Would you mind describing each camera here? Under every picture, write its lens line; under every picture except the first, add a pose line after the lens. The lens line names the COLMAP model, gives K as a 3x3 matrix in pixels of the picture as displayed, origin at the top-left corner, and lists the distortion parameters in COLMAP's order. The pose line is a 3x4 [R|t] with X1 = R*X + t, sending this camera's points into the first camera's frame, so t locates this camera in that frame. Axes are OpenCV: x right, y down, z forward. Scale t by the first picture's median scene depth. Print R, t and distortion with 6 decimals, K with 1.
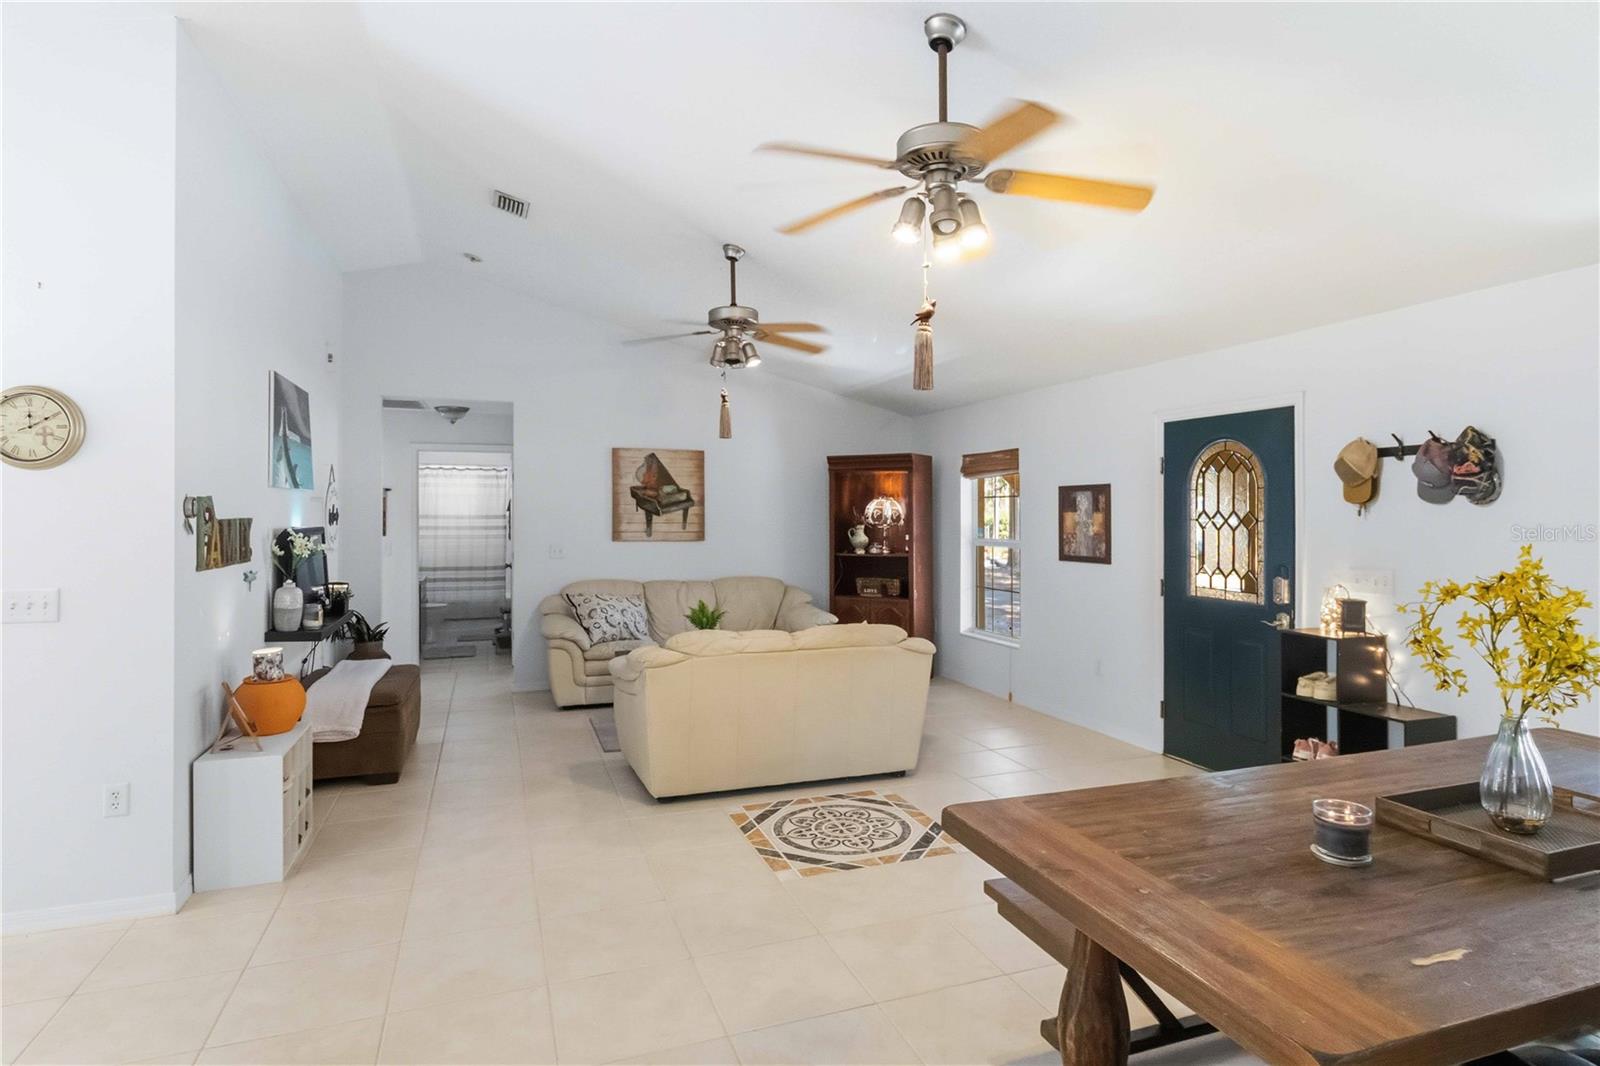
lens RADIAL K [[884.6, 0, 807.1], [0, 884.6, 523.9], [0, 0, 1]] dist [-0.004804, -0.000167]
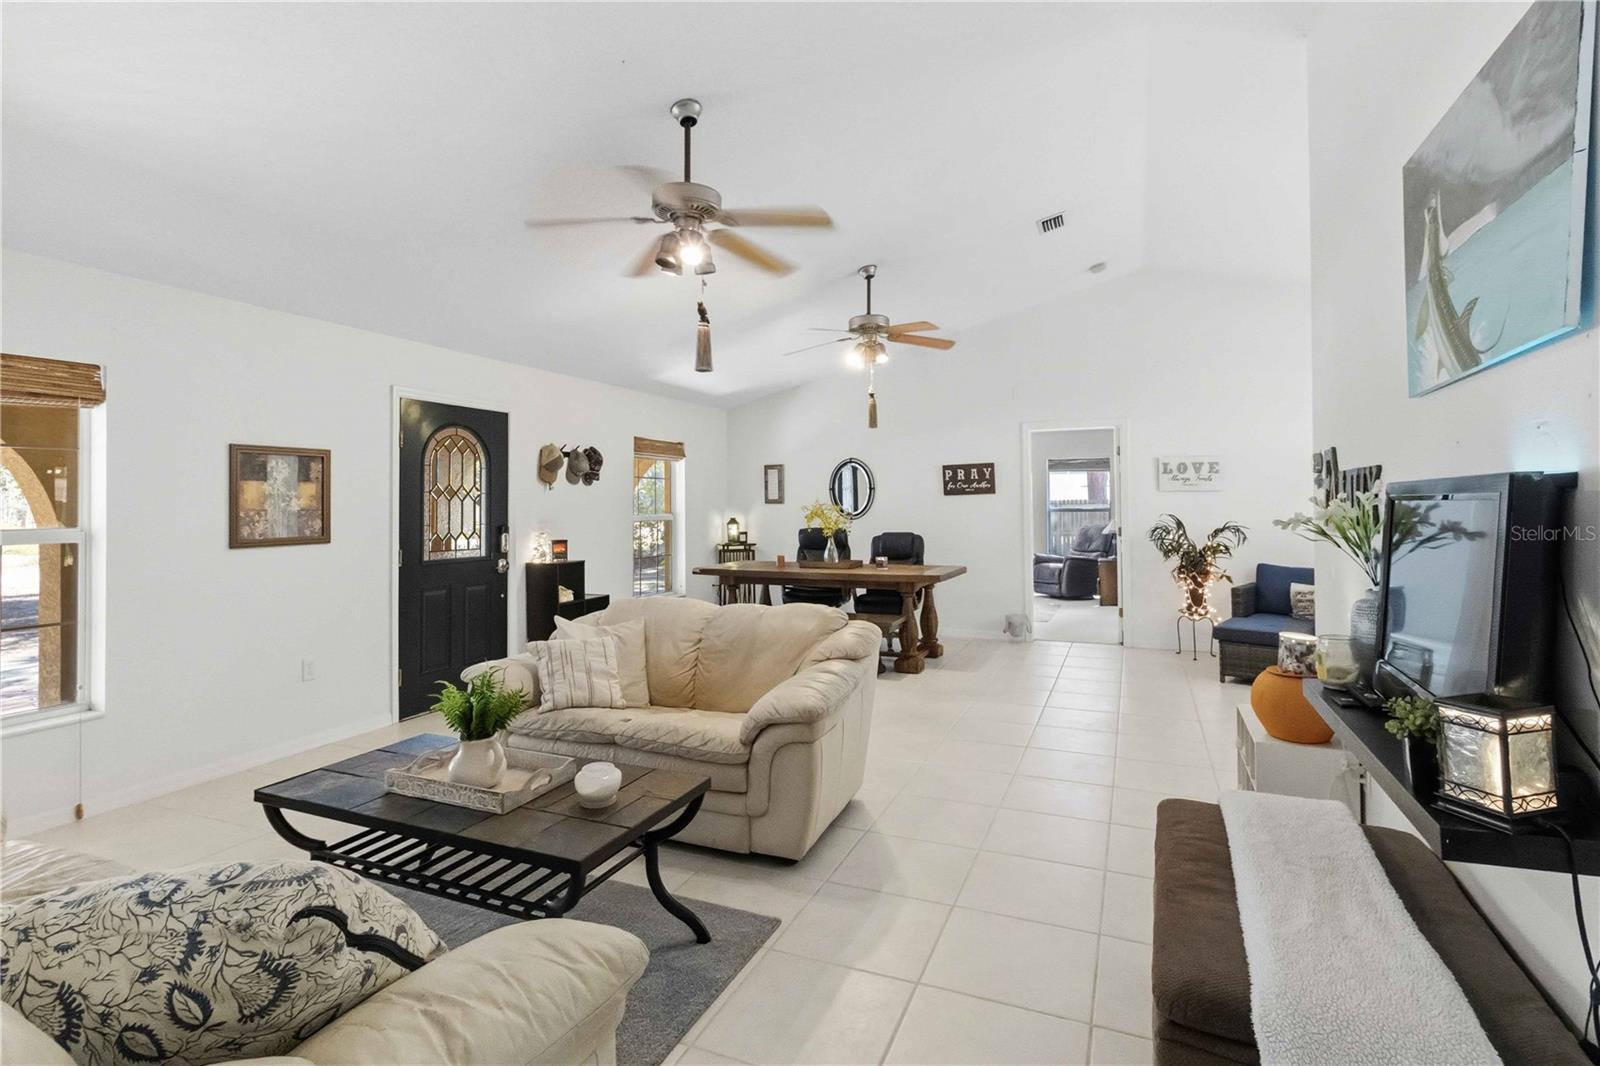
lens RADIAL K [[756.7, 0, 815.2], [0, 756.7, 508.2], [0, 0, 1]] dist [-0.003986, -0.000354]
pose [[-0.738040, 0.003222, 0.674749, -0.576923], [0.018216, 0.999719, 0.015152, 0.010173], [-0.674511, 0.023474, -0.737891, 1.394675]]
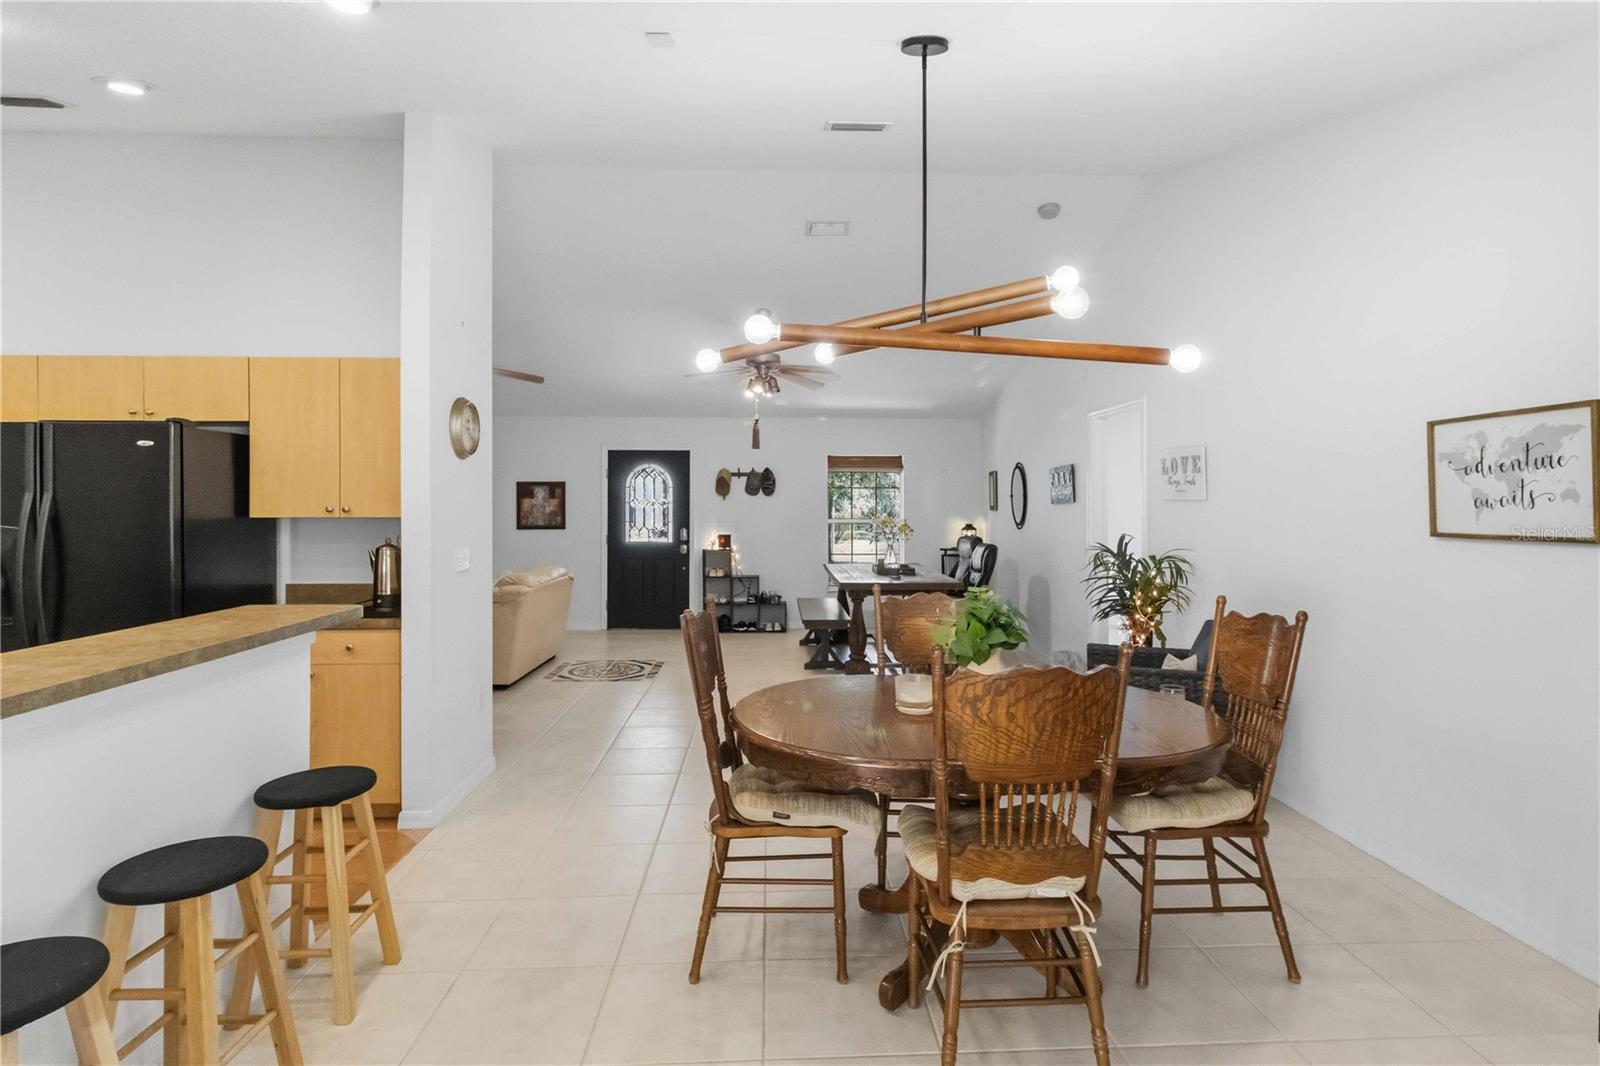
lens RADIAL K [[817.0, 0, 799.2], [0, 817.0, 521.8], [0, 0, 1]] dist [0.004544, 0.001138]
pose [[0.287382, -0.016409, 0.957675, -1.185338], [0.012508, 0.999832, 0.013378, 0.018652], [-0.957734, 0.008134, 0.287539, 0.127797]]
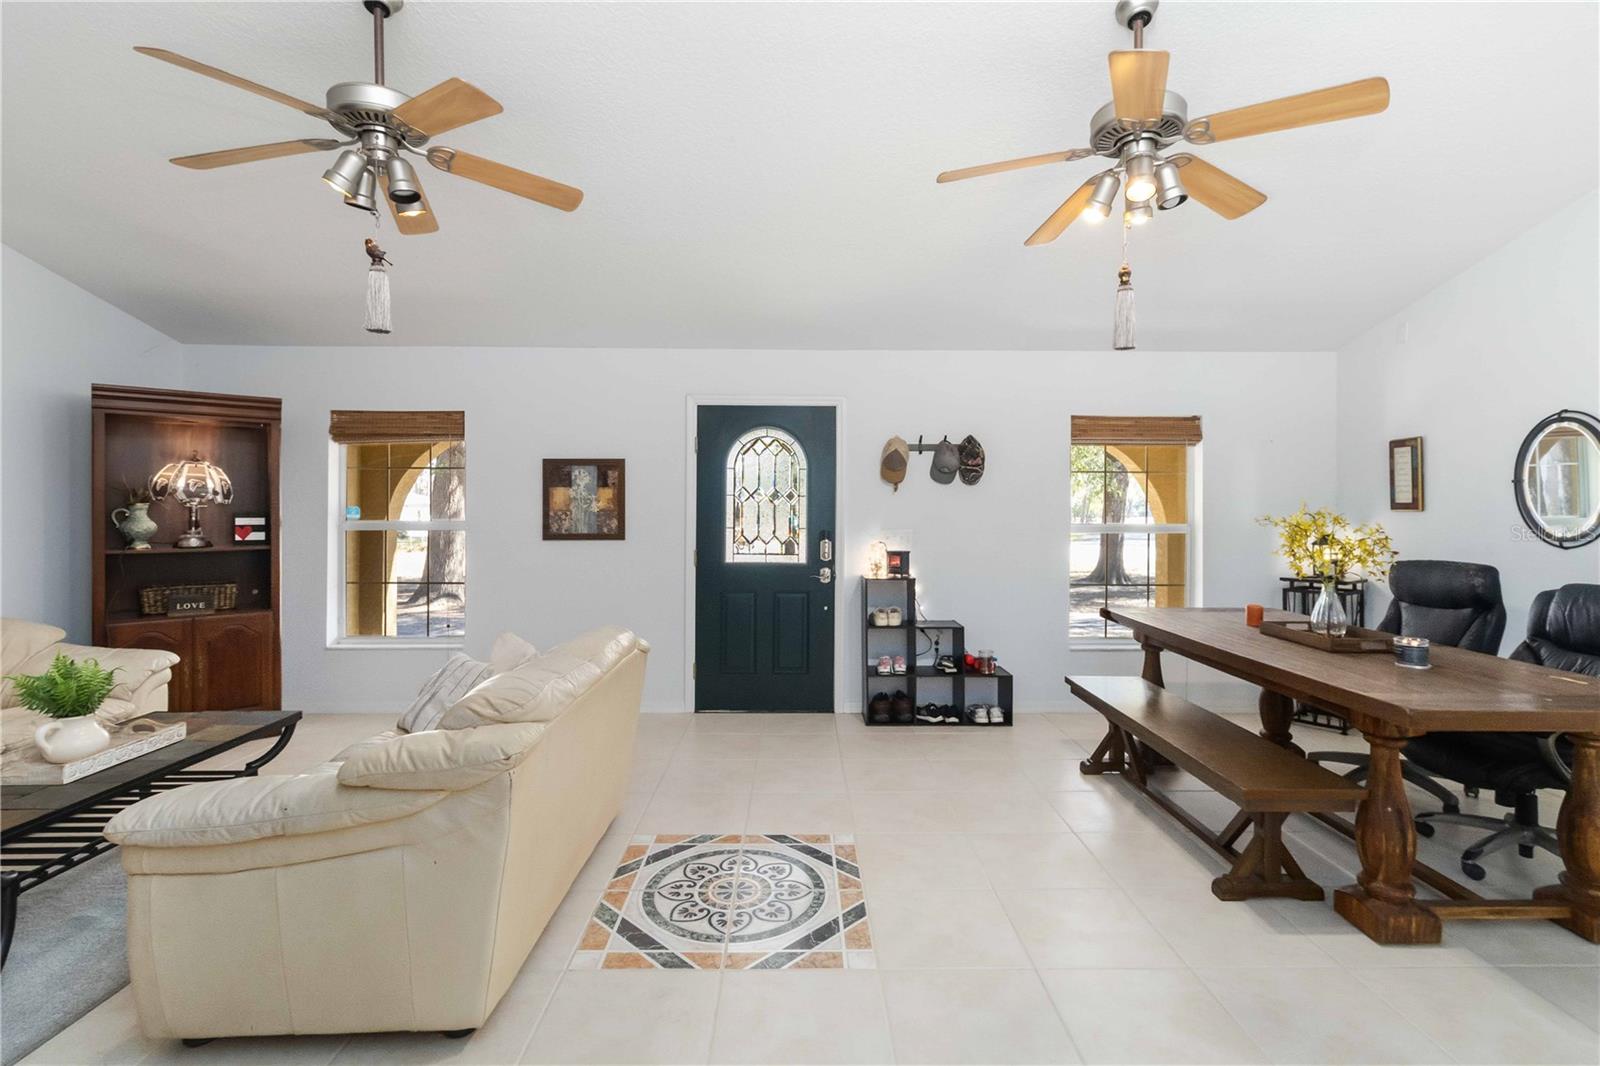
lens RADIAL K [[756.7, 0, 800.8], [0, 756.7, 516.4], [0, 0, 1]] dist [-0.003986, -0.000354]
pose [[0.318436, -0.008288, 0.947908, -0.458516], [0.009066, 0.999943, 0.005698, 0.018316], [-0.947901, 0.006779, 0.318493, 0.614986]]
